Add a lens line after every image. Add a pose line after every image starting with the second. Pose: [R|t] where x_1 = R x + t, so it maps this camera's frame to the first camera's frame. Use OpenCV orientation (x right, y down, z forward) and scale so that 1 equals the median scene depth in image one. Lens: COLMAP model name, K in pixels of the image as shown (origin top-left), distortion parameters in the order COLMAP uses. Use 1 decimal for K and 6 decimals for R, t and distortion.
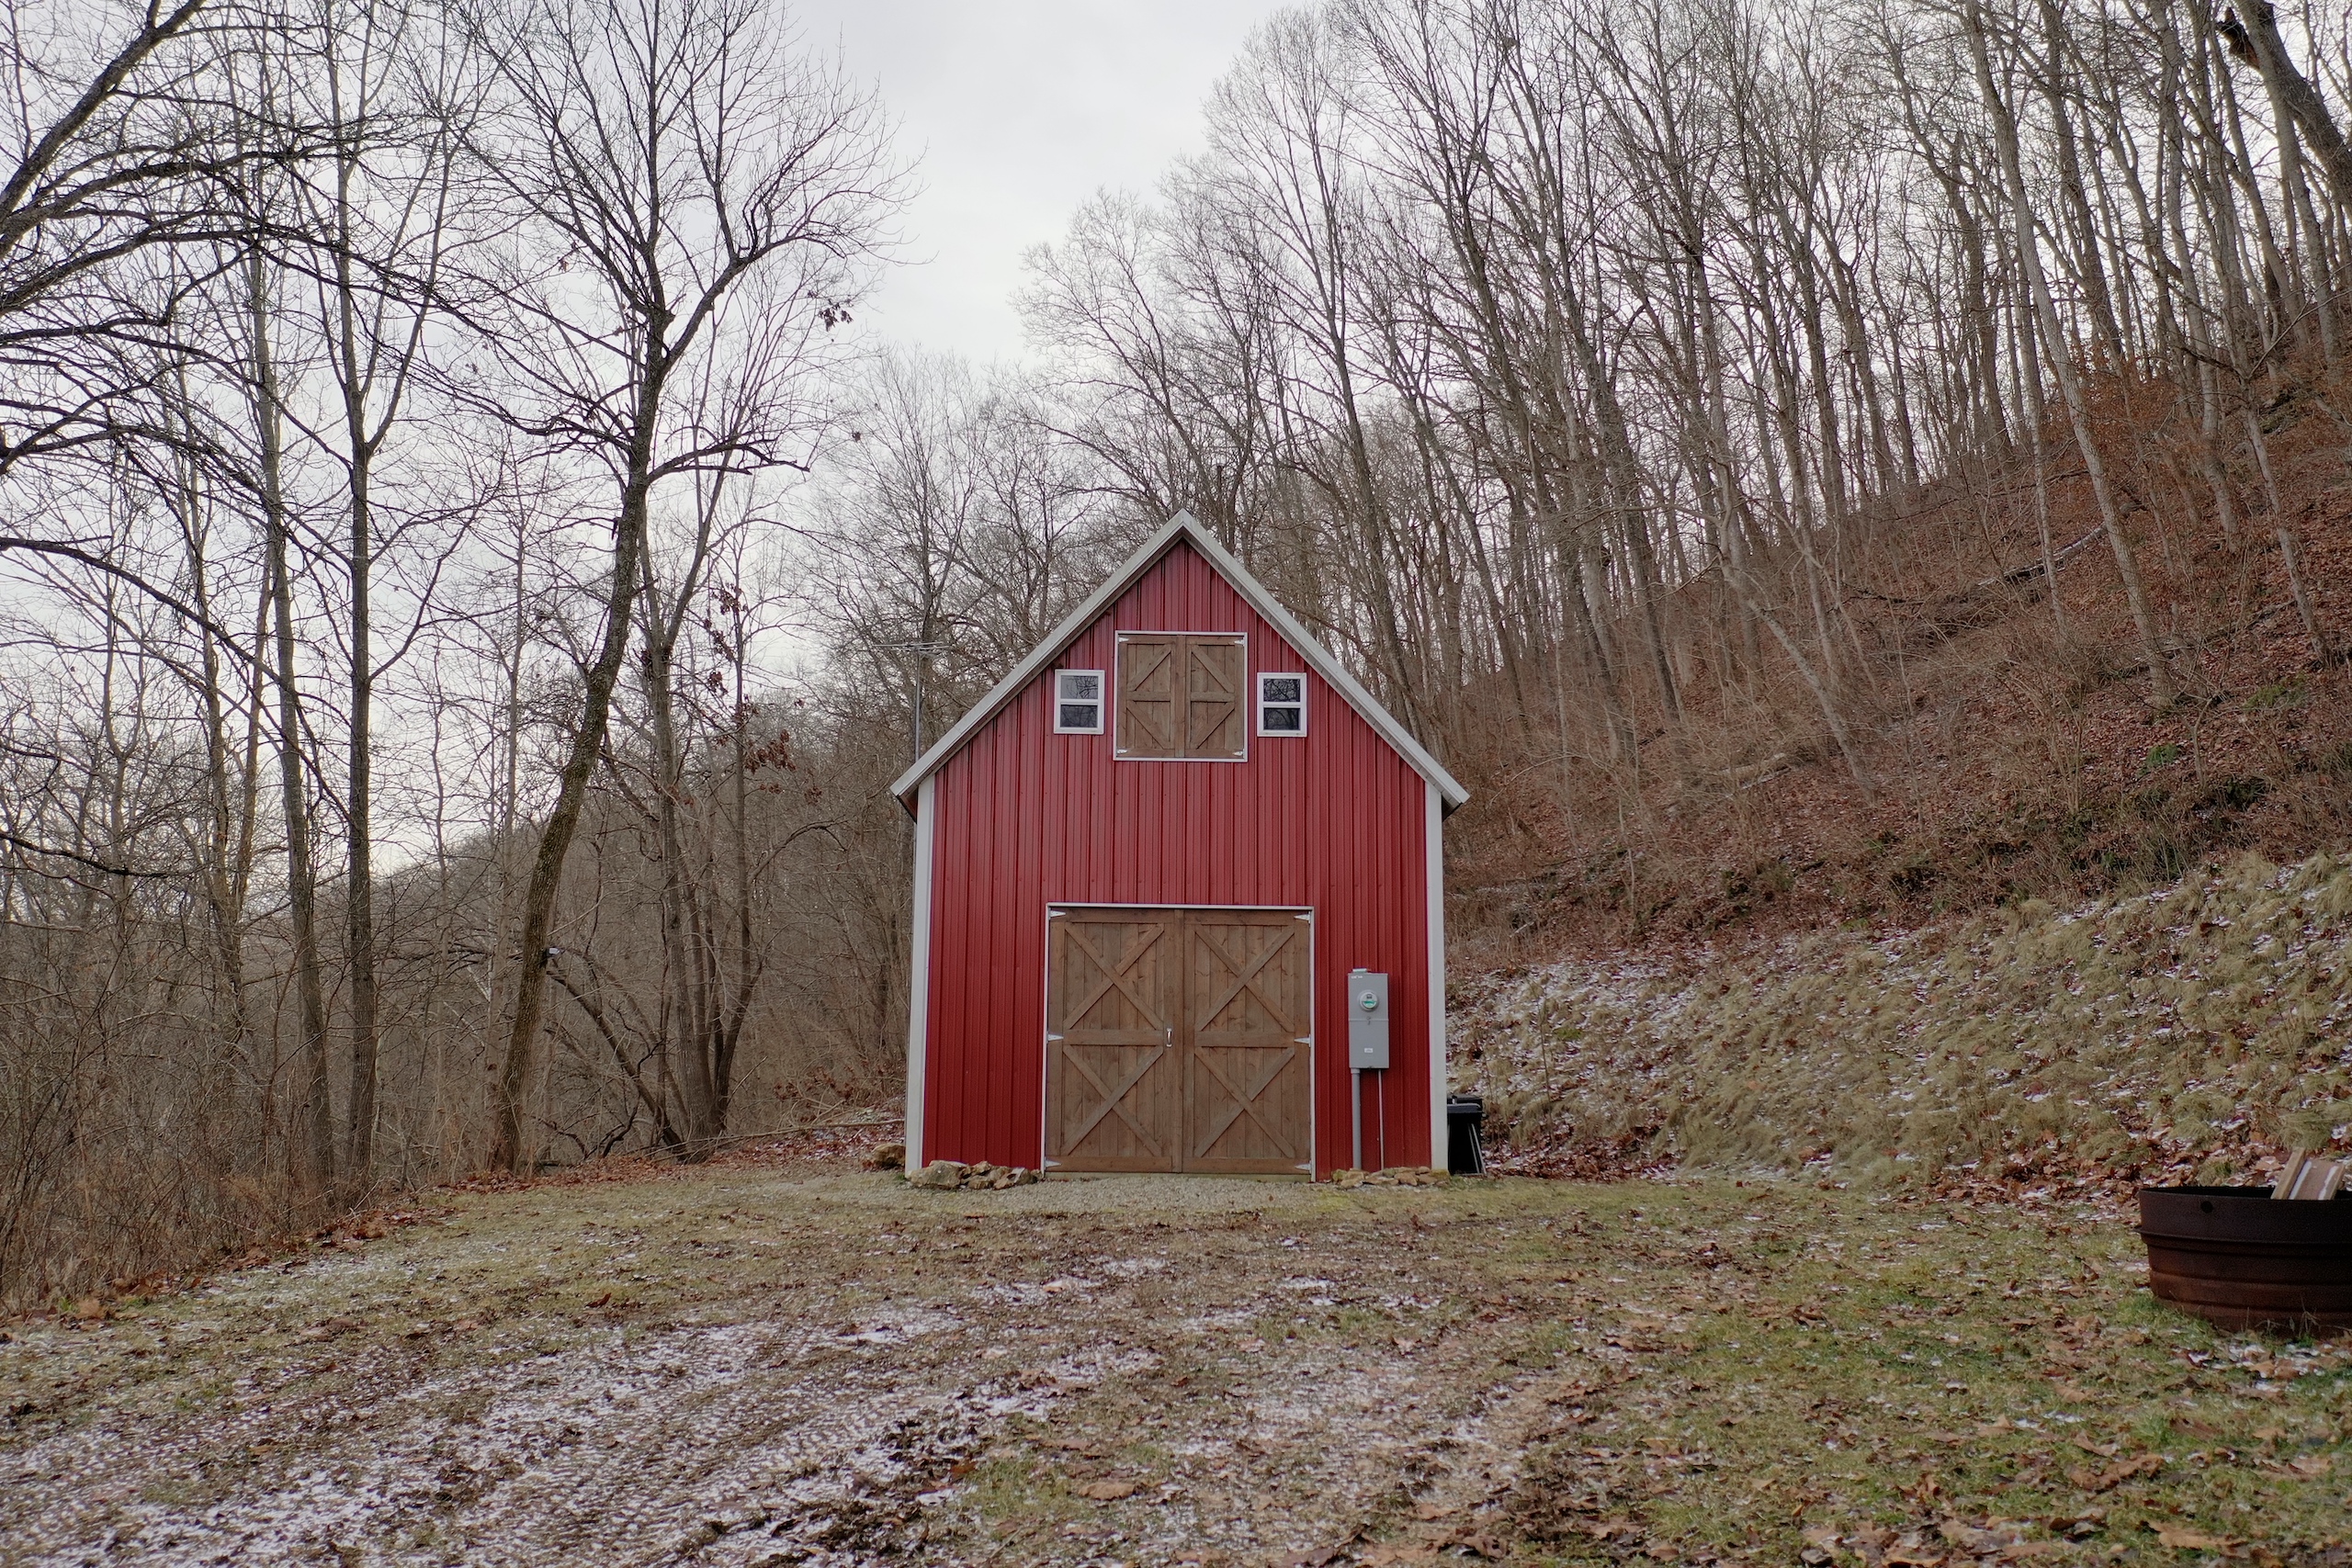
lens RADIAL K [[1869.8, 0, 1184.2], [0, 1869.8, 792.5], [0, 0, 1]] dist [0.005357, -0.001948]
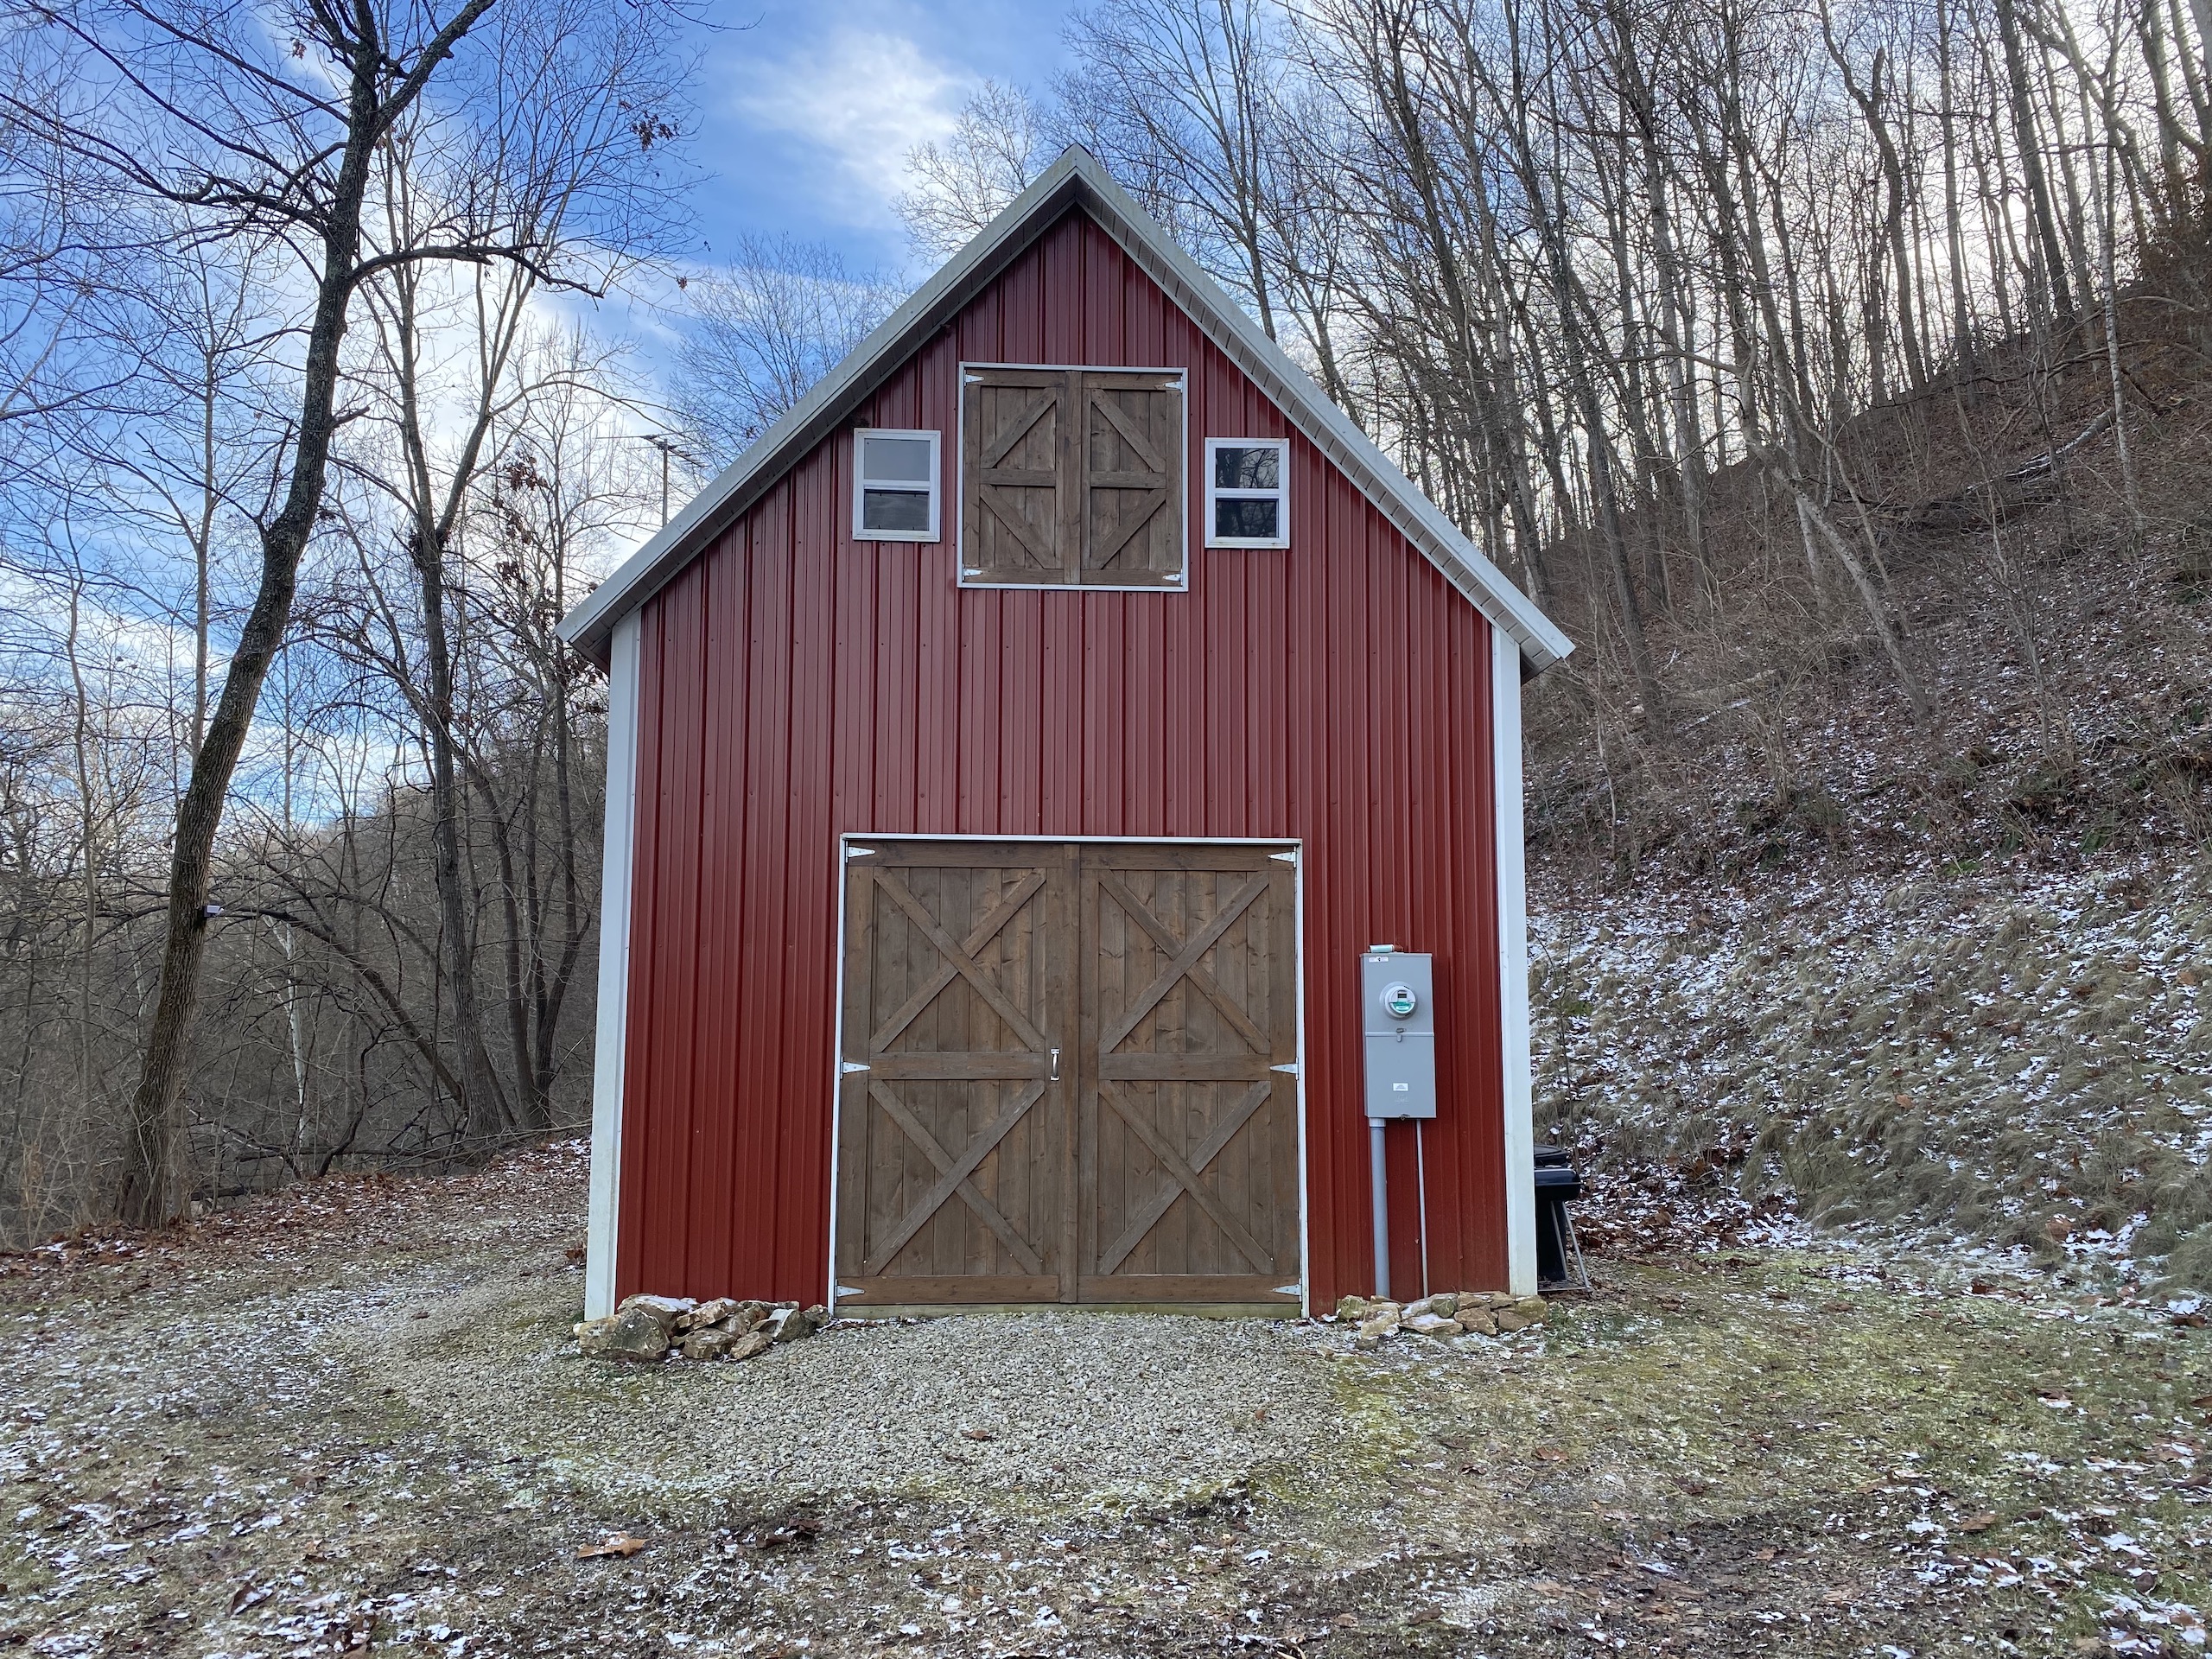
lens RADIAL K [[1680.3, 0, 1109.8], [0, 1680.3, 824.8], [0, 0, 1]] dist [0.073263, 0.000672]
pose [[0.999840, -0.002325, 0.017725, -0.000047], [0.001529, 0.998995, 0.044804, 0.032954], [-0.017812, -0.044770, 0.998839, 0.476497]]
